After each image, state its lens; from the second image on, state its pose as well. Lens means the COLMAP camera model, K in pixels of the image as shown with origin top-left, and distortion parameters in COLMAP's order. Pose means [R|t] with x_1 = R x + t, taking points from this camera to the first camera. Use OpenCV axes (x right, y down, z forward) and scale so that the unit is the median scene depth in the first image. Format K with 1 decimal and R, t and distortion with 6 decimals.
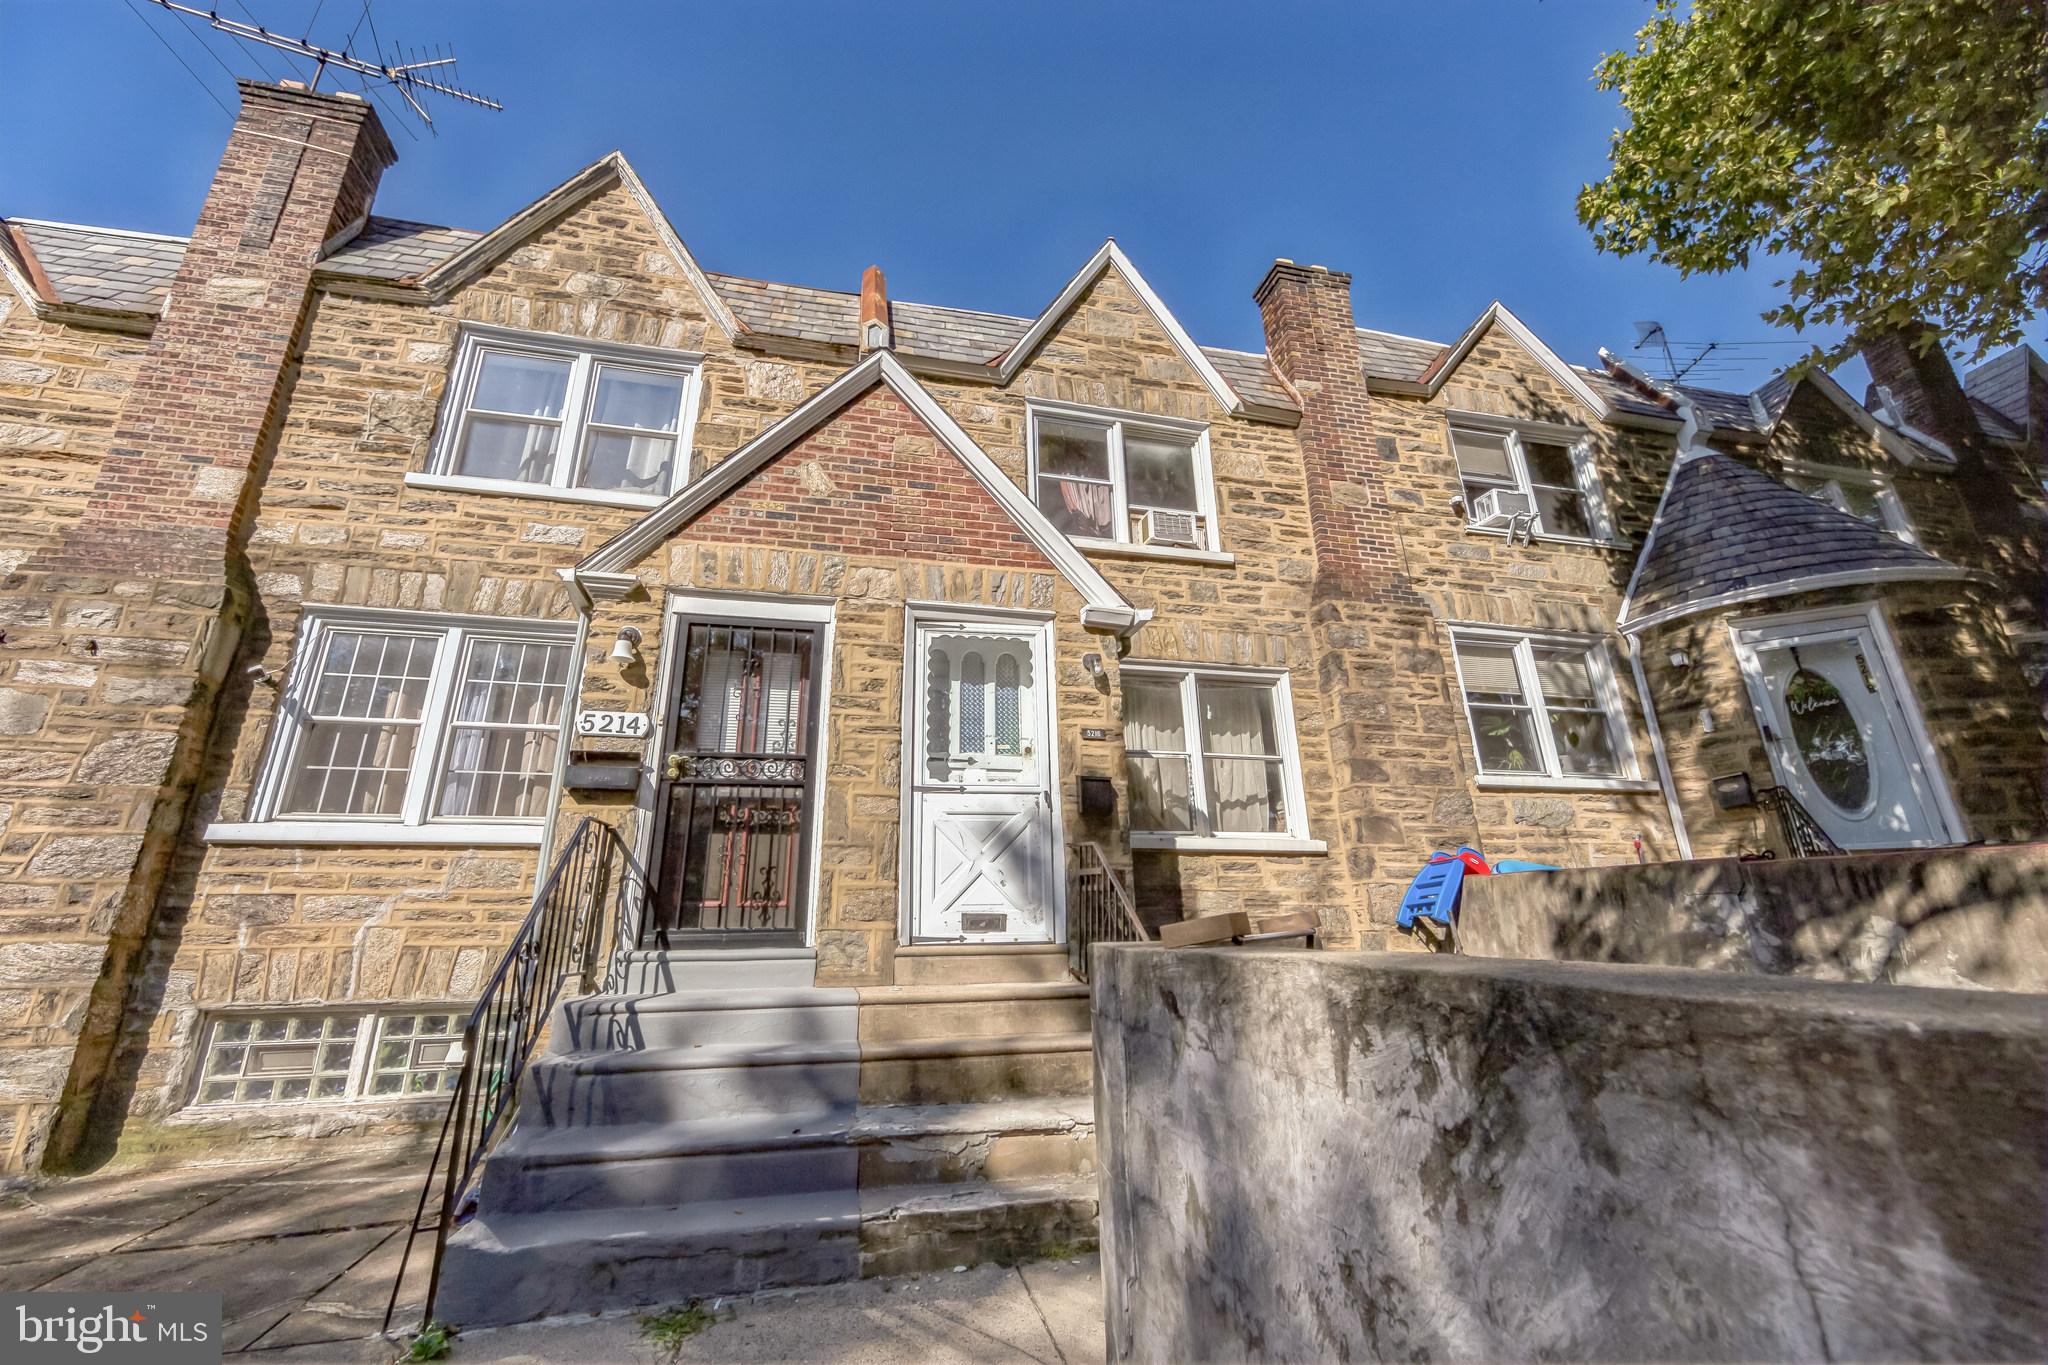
lens RADIAL K [[734.6, 0, 1046.0], [0, 734.6, 700.5], [0, 0, 1]] dist [-0.000618, -0.000115]
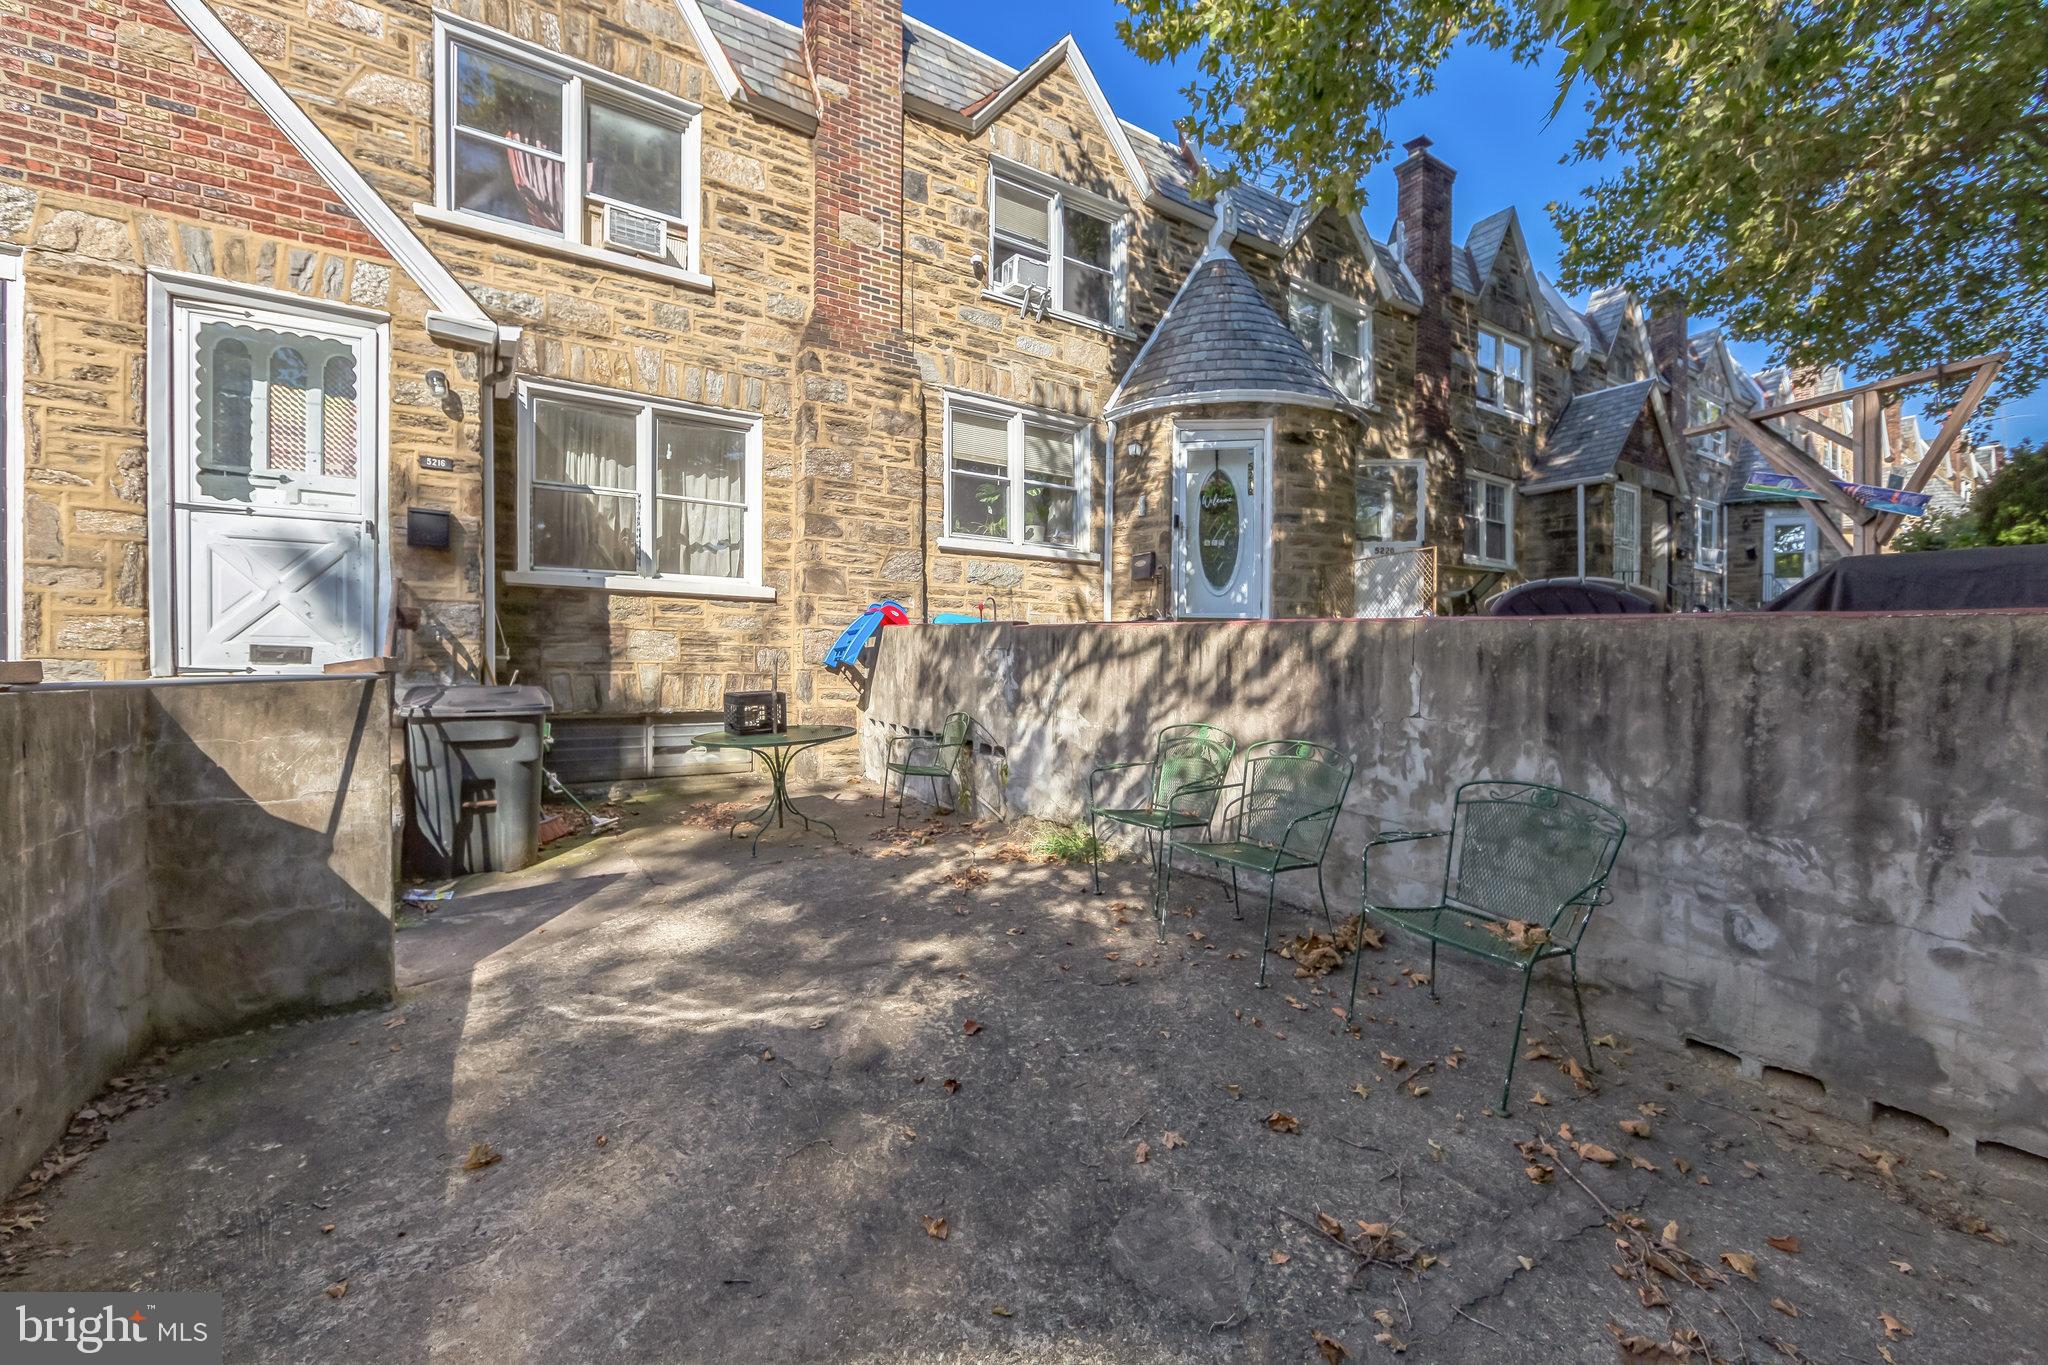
lens RADIAL K [[737.7, 0, 961.4], [0, 737.7, 657.2], [0, 0, 1]] dist [-0.001816, -0.000135]
pose [[0.951647, 0.026147, 0.306078, 0.298577], [-0.114832, 0.954418, 0.275498, -0.037841], [-0.284923, -0.297324, 0.911272, -0.078521]]
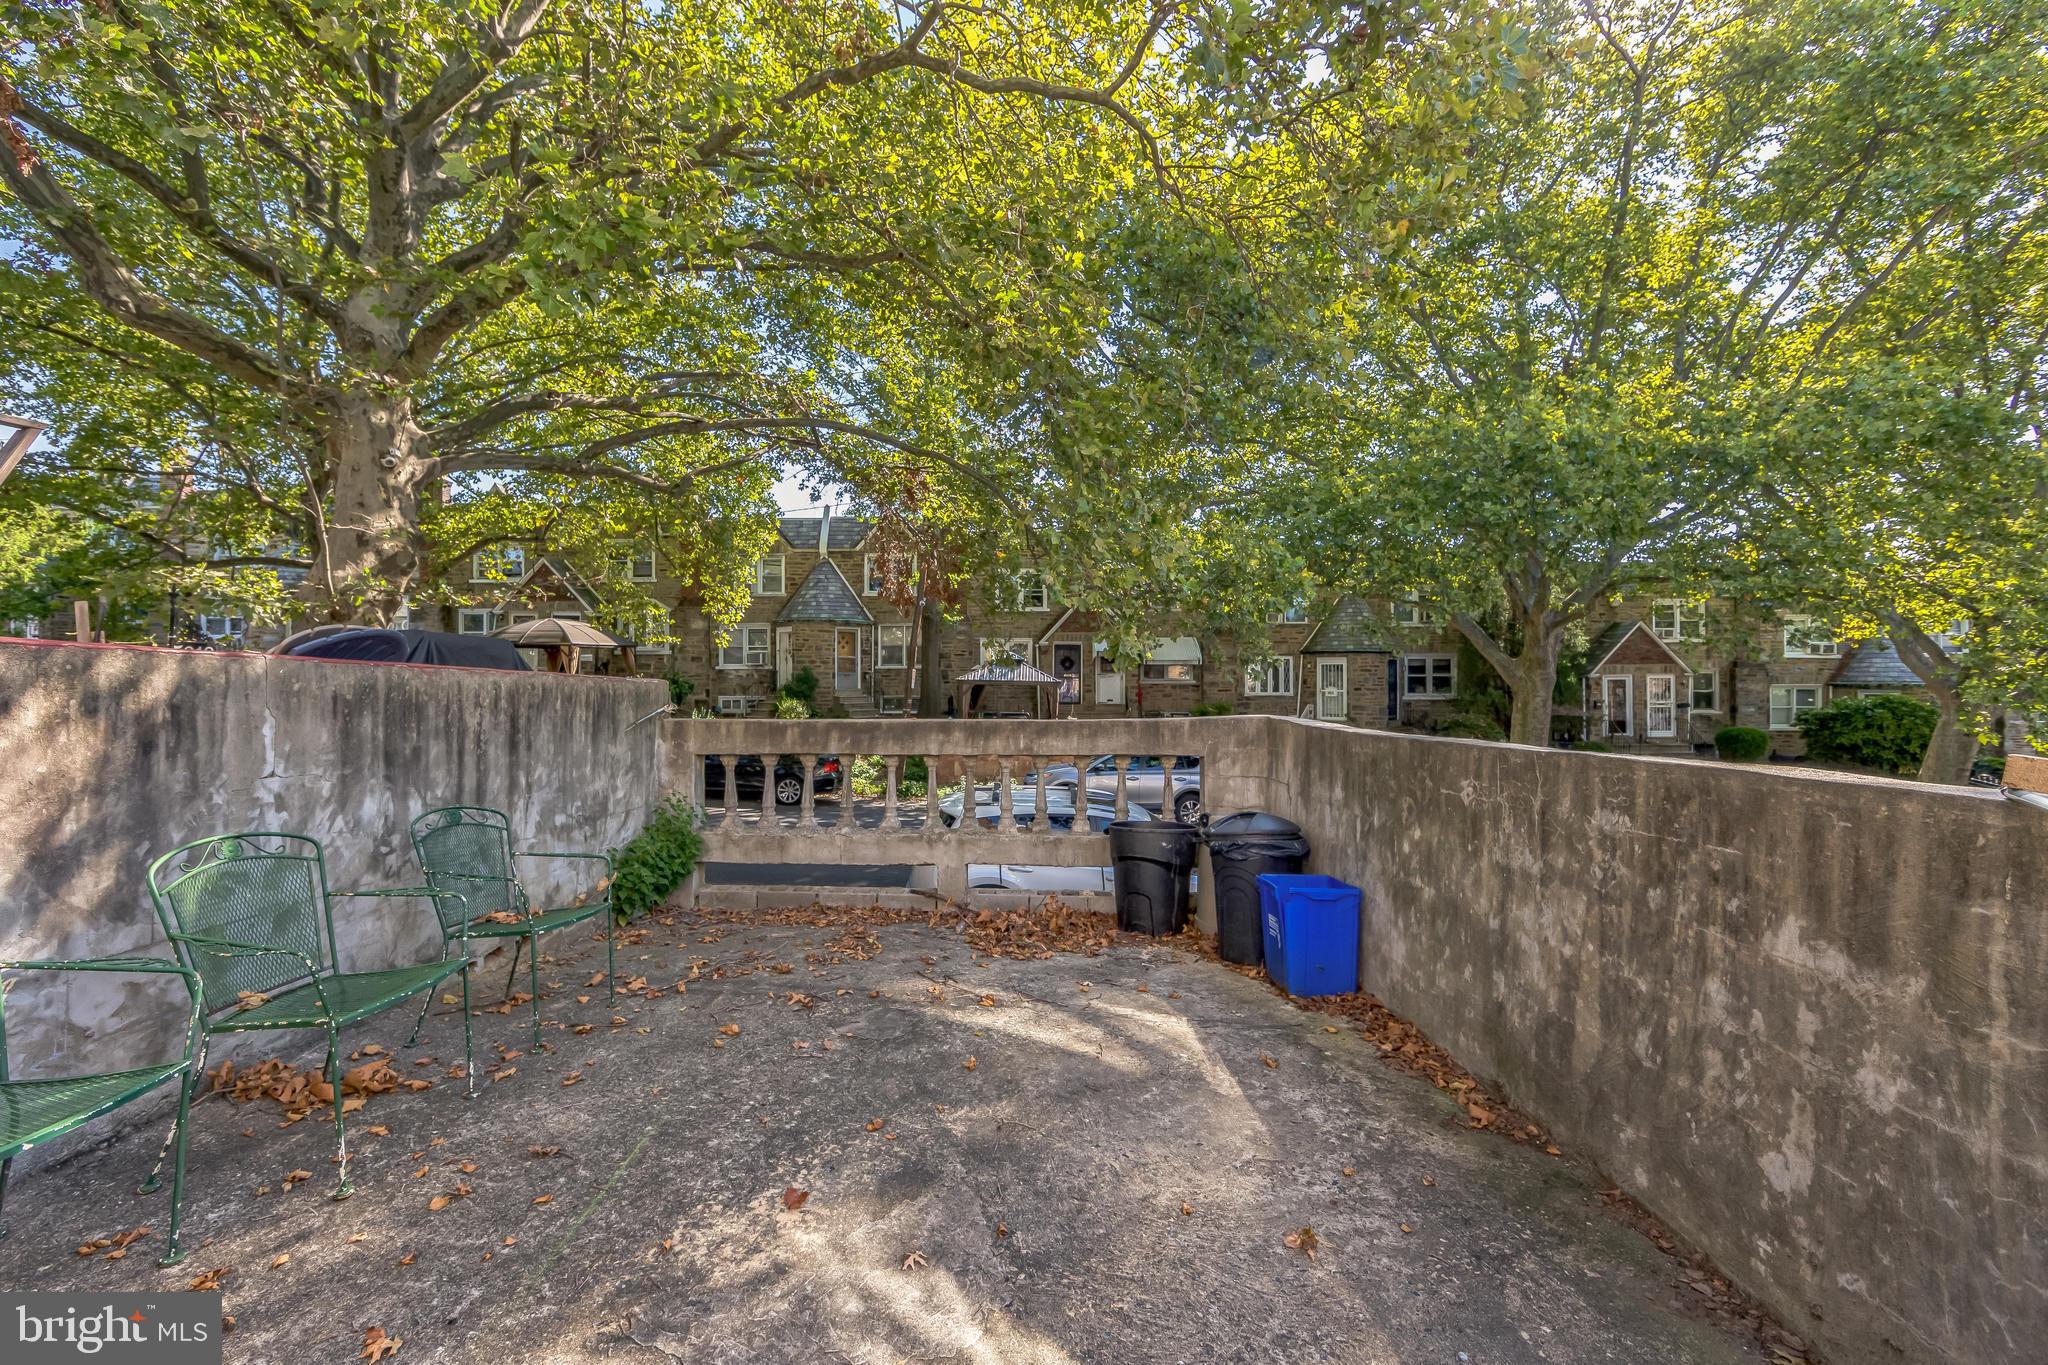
lens RADIAL K [[799.5, 0, 1004.6], [0, 799.5, 684.0], [0, 0, 1]] dist [0.013023, -0.000011]
pose [[-0.966324, 0.015411, 0.256868, 0.248227], [-0.061369, 0.955602, -0.288200, 0.123047], [-0.249905, -0.294258, -0.922475, 0.481533]]
